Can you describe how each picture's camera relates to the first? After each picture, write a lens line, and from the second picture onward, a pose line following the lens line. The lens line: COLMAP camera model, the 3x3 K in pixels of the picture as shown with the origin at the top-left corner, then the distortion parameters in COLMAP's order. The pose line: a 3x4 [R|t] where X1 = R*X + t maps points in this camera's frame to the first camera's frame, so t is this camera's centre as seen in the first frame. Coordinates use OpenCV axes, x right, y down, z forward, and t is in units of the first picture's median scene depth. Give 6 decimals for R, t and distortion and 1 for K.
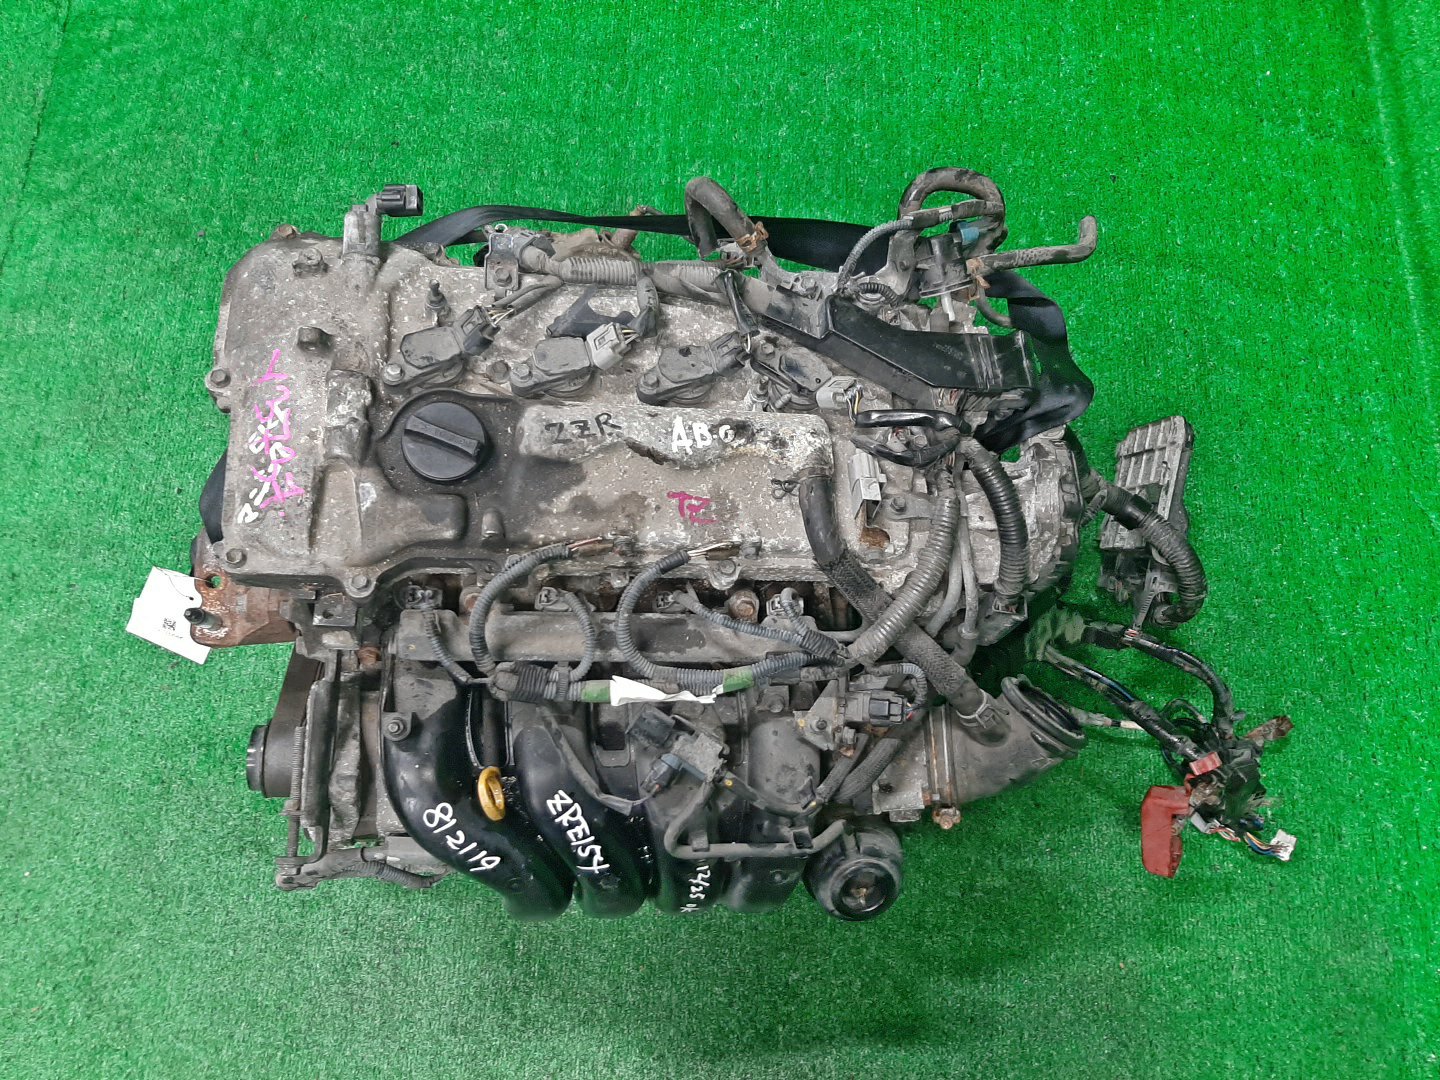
lens RADIAL K [[1088.0, 0, 719.9], [0, 1088.0, 542.5], [0, 0, 1]] dist [0.006976, -0.000181]
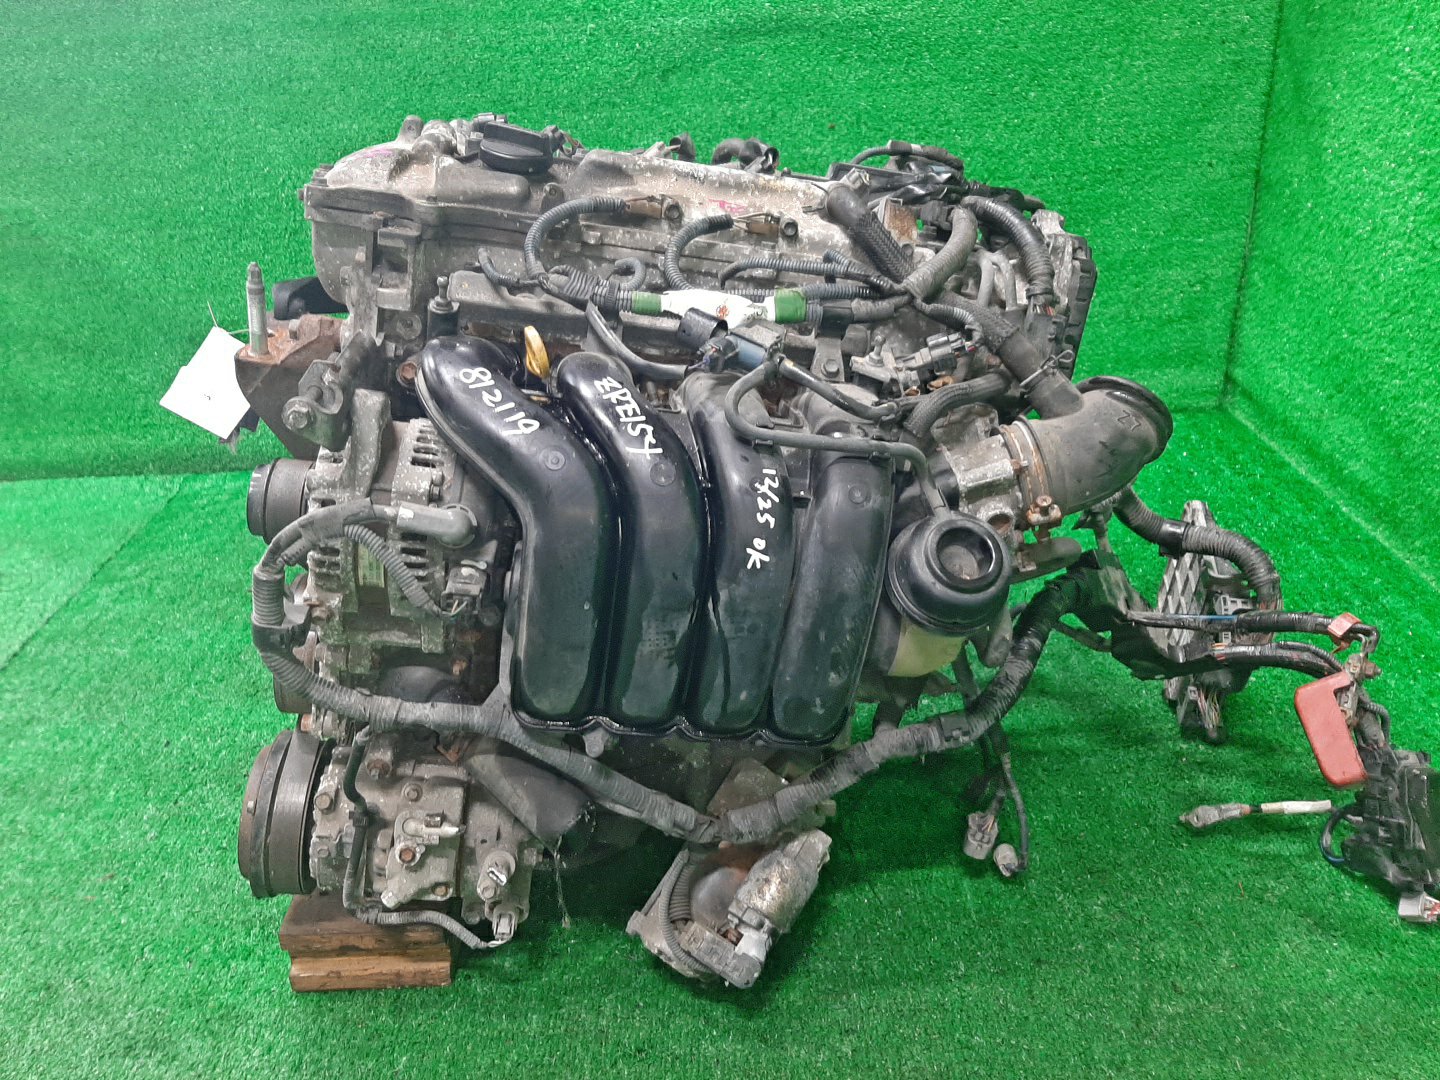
lens RADIAL K [[1088.0, 0, 719.1], [0, 1088.0, 542.1], [0, 0, 1]] dist [0.006976, -0.000181]
pose [[0.998483, -0.049013, 0.025101, -0.082963], [0.052877, 0.726094, -0.685559, 0.960970], [0.015376, 0.685846, 0.727584, 0.425063]]
